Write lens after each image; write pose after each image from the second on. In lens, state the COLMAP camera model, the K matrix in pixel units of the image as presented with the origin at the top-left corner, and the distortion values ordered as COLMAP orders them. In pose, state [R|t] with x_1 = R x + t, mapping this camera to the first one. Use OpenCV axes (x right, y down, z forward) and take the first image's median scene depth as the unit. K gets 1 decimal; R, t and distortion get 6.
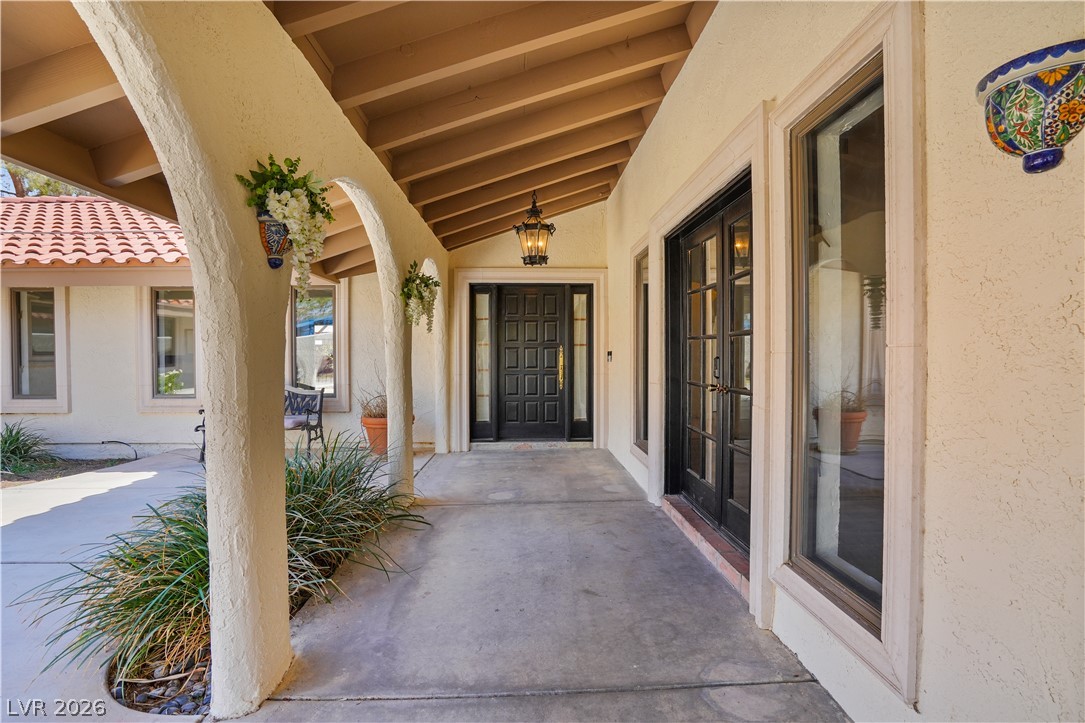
lens RADIAL K [[512.9, 0, 542.5], [0, 512.9, 361.5], [0, 0, 1]] dist [-0.056798, 0.022200]
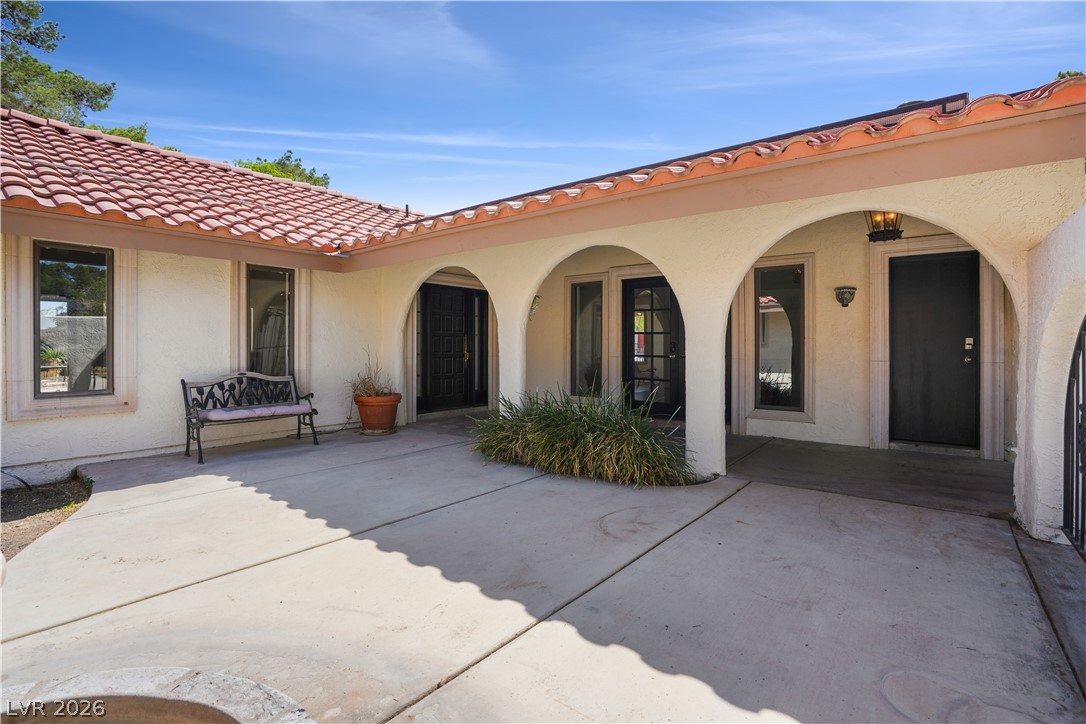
lens RADIAL K [[521.4, 0, 532.6], [0, 521.4, 330.9], [0, 0, 1]] dist [-0.062499, 0.022621]
pose [[0.644551, 0.024840, 0.764158, -1.160788], [0.009650, 0.999128, -0.040617, 0.017657], [-0.764500, 0.033554, 0.643749, -0.001882]]
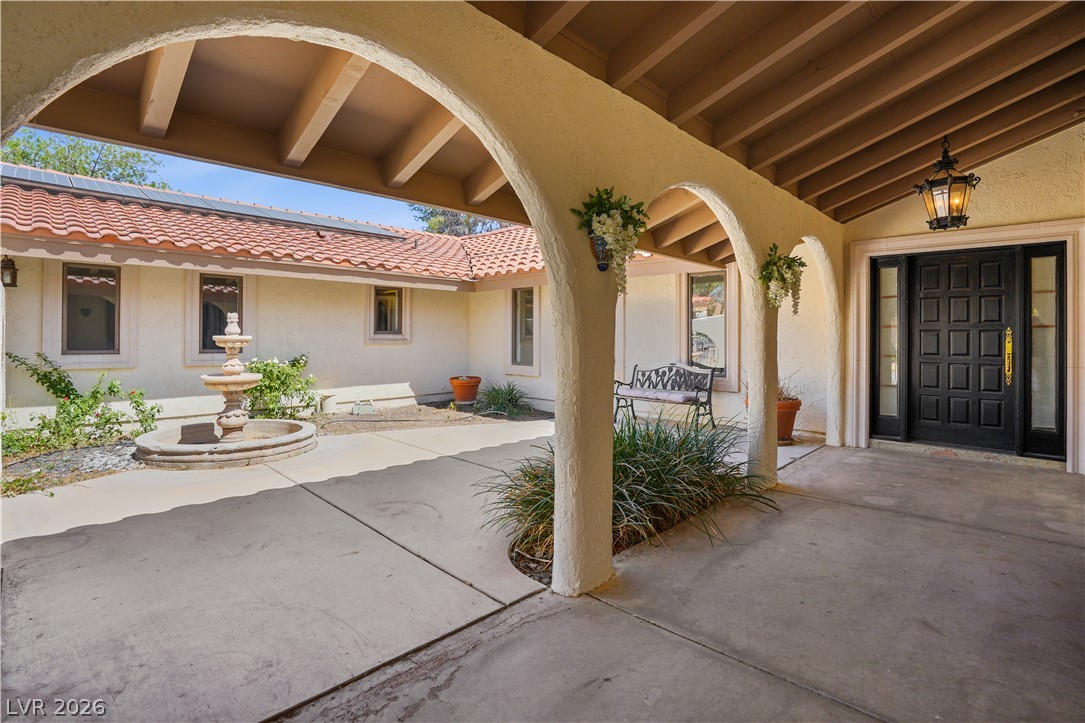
lens RADIAL K [[521.0, 0, 532.1], [0, 521.0, 330.4], [0, 0, 1]] dist [-0.062499, 0.022621]
pose [[0.685769, 0.001480, -0.727817, 0.121511], [-0.019368, 0.999681, -0.016217, -0.001252], [0.727561, 0.025217, 0.685579, -0.023967]]
